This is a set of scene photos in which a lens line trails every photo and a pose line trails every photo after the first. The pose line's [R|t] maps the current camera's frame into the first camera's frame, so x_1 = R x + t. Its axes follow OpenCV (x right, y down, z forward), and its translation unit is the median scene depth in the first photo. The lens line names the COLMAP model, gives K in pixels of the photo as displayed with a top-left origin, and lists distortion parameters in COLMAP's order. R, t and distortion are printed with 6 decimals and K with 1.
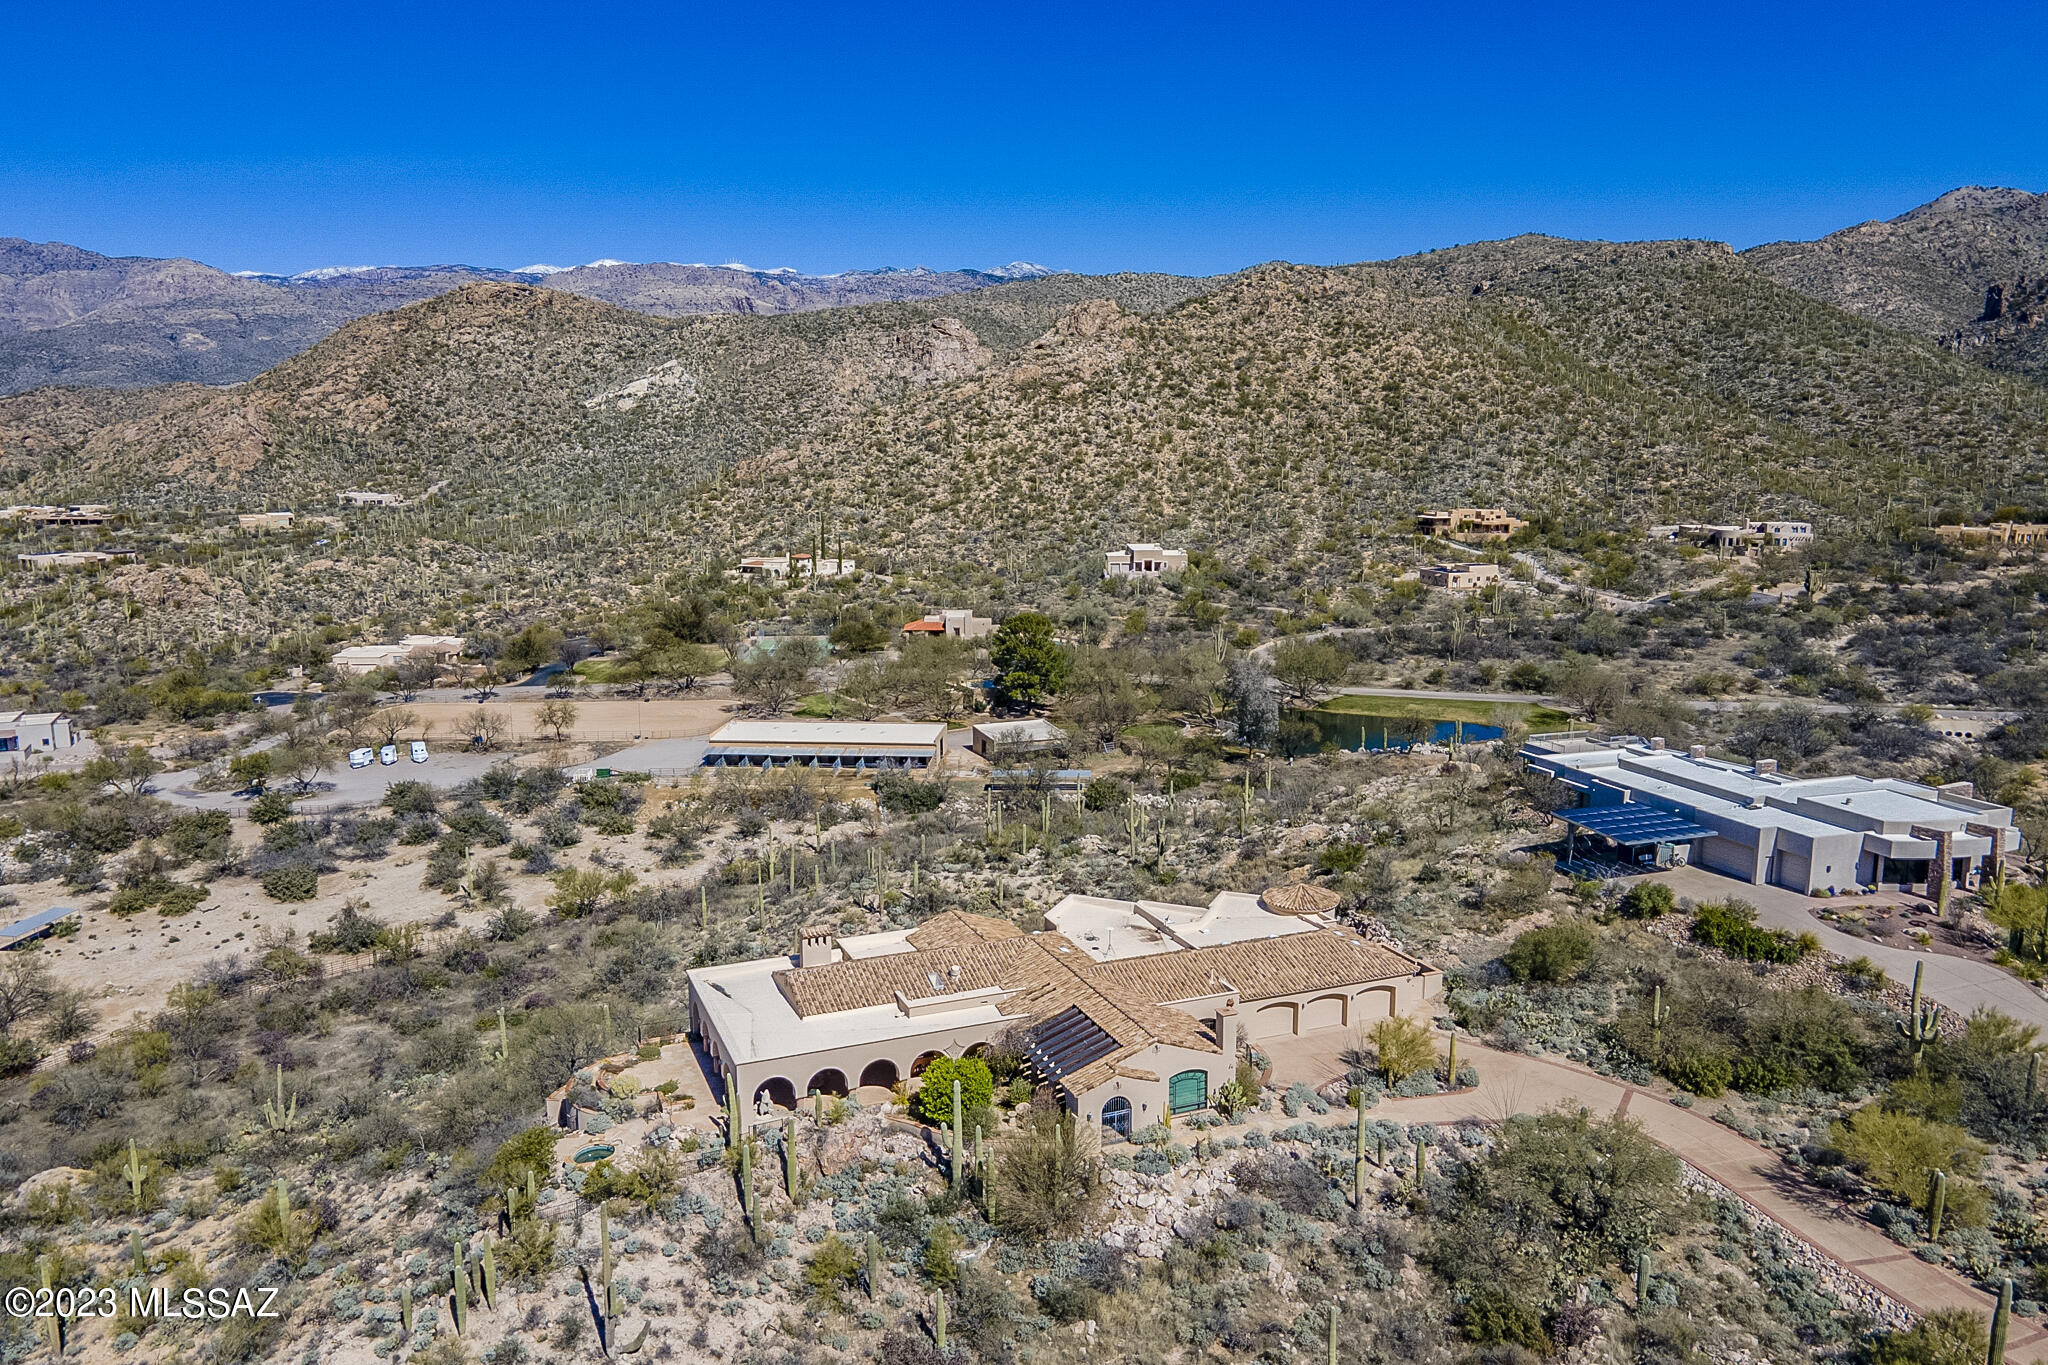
lens RADIAL K [[1495.6, 0, 1024.4], [0, 1495.6, 693.4], [0, 0, 1]] dist [0.024086, 0.034087]
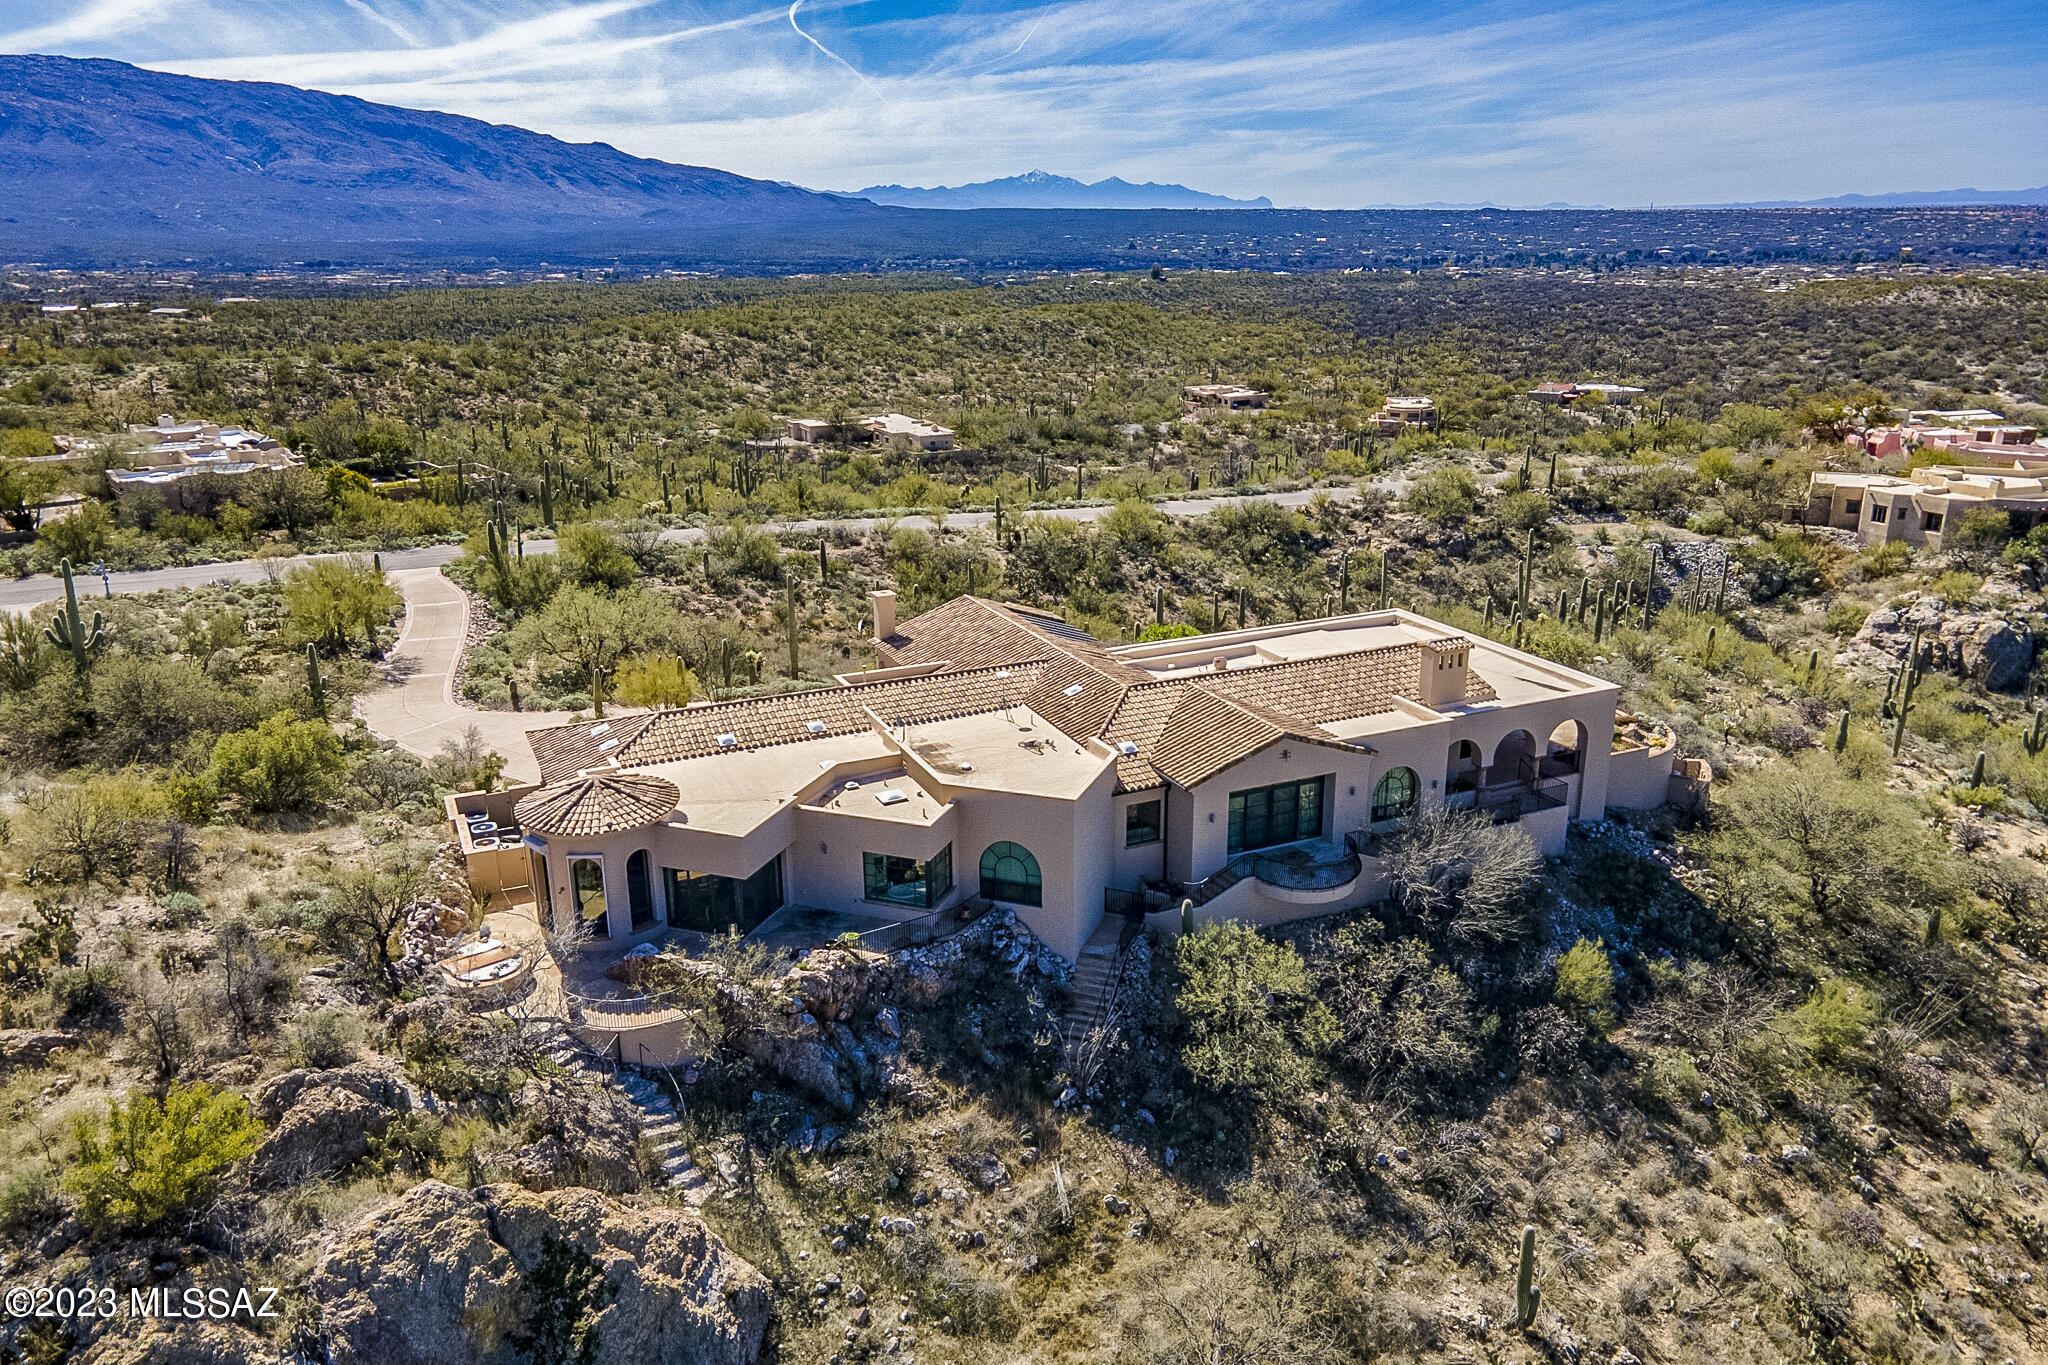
lens RADIAL K [[1495.6, 0, 1025.2], [0, 1495.6, 681.5], [0, 0, 1]] dist [0.024086, 0.034087]
pose [[-0.999165, 0.023115, -0.033679, 0.015348], [0.004876, 0.886080, 0.463506, -0.030213], [0.040556, 0.462955, -0.885453, 0.348579]]
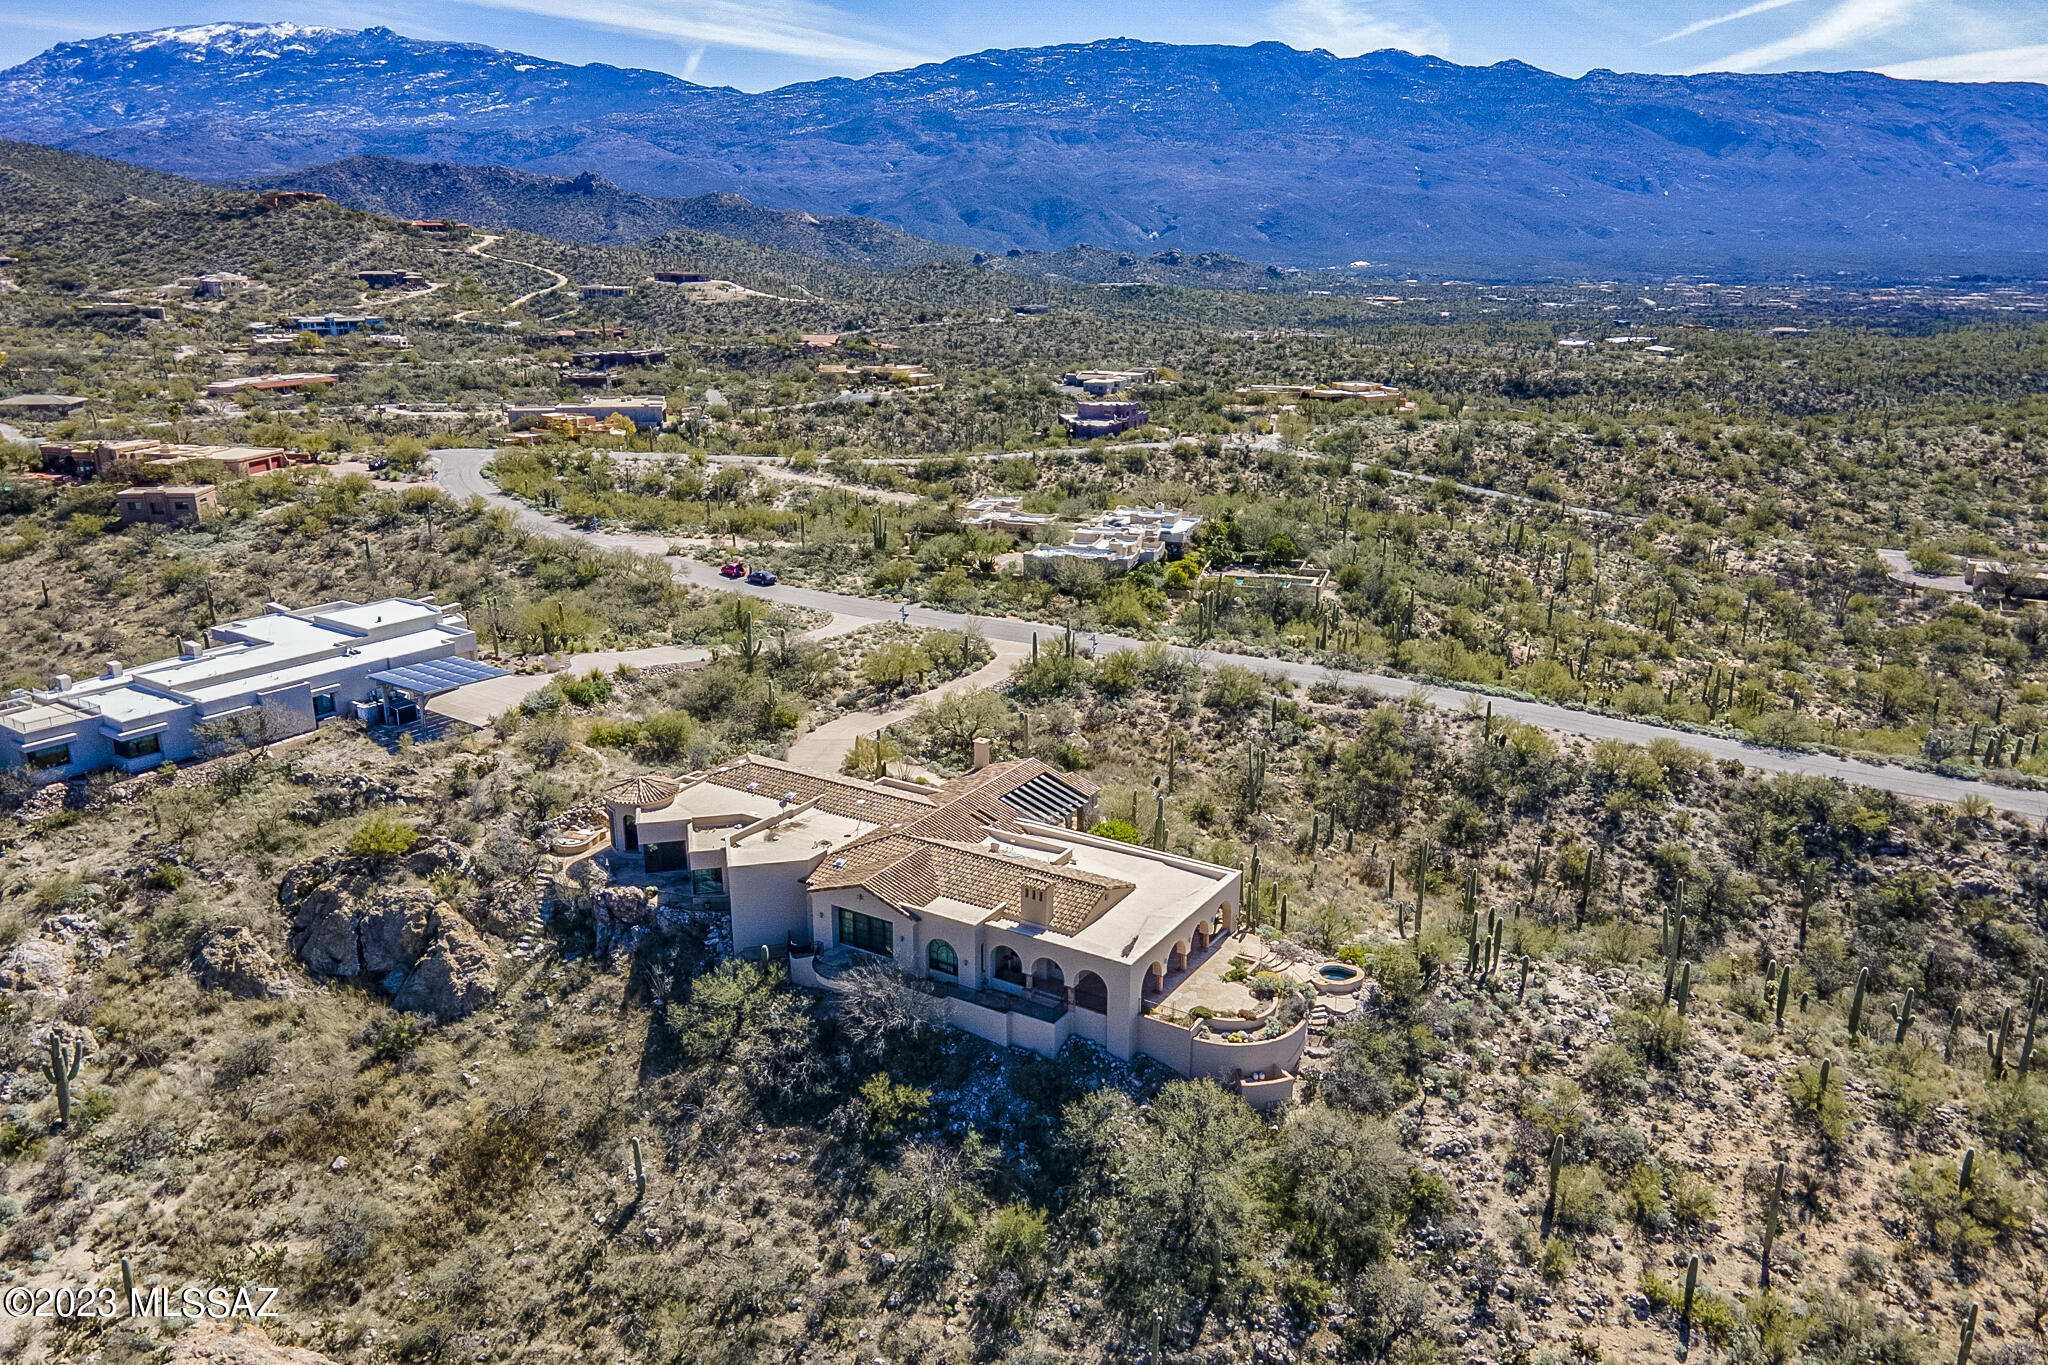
lens RADIAL K [[1495.6, 0, 1028.7], [0, 1495.6, 682.8], [0, 0, 1]] dist [0.024086, 0.034087]
pose [[-0.586032, -0.234626, 0.775576, -0.184193], [0.144589, 0.911519, 0.385004, -0.070648], [-0.797284, 0.337764, -0.500255, 0.314371]]
